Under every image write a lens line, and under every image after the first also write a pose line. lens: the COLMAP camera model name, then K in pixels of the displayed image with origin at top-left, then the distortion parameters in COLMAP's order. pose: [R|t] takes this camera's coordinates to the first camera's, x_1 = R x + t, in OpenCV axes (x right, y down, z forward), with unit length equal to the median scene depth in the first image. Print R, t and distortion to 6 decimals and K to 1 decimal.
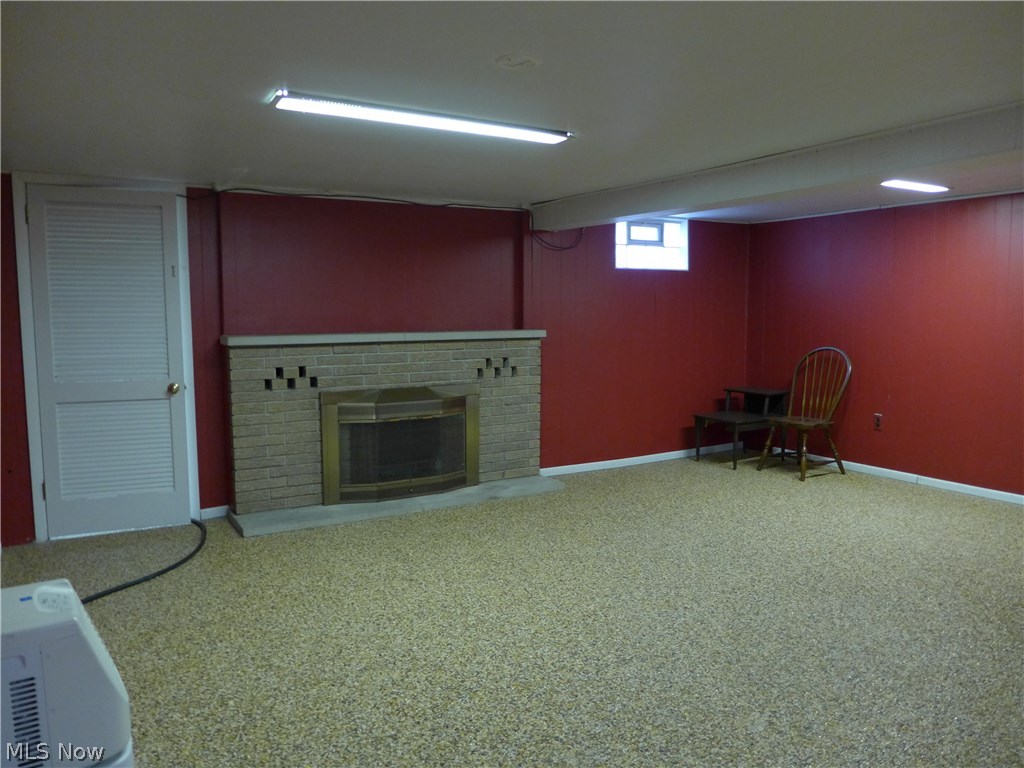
lens RADIAL K [[740.3, 0, 513.1], [0, 740.3, 376.6], [0, 0, 1]] dist [-0.052244, 0.010470]
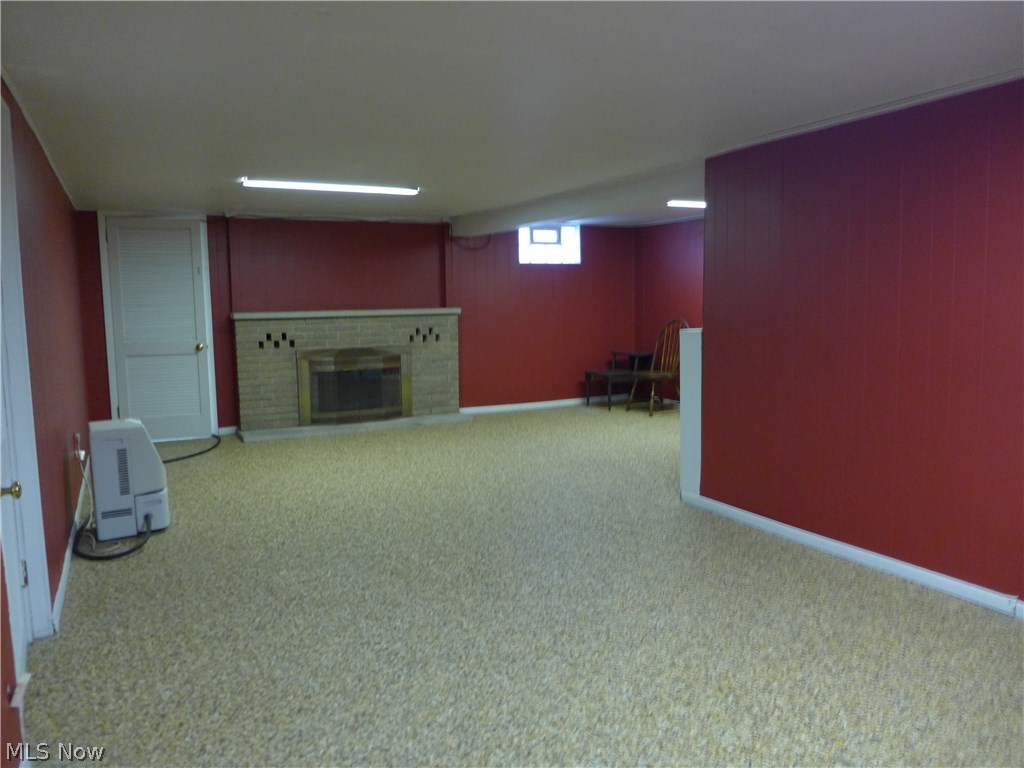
lens RADIAL K [[740.3, 0, 513.1], [0, 740.3, 376.6], [0, 0, 1]] dist [-0.052244, 0.010470]
pose [[0.998307, -0.004346, -0.058005, 0.250403], [0.005277, 0.999860, 0.015906, 0.050328], [0.057928, -0.016185, 0.998190, -0.442713]]
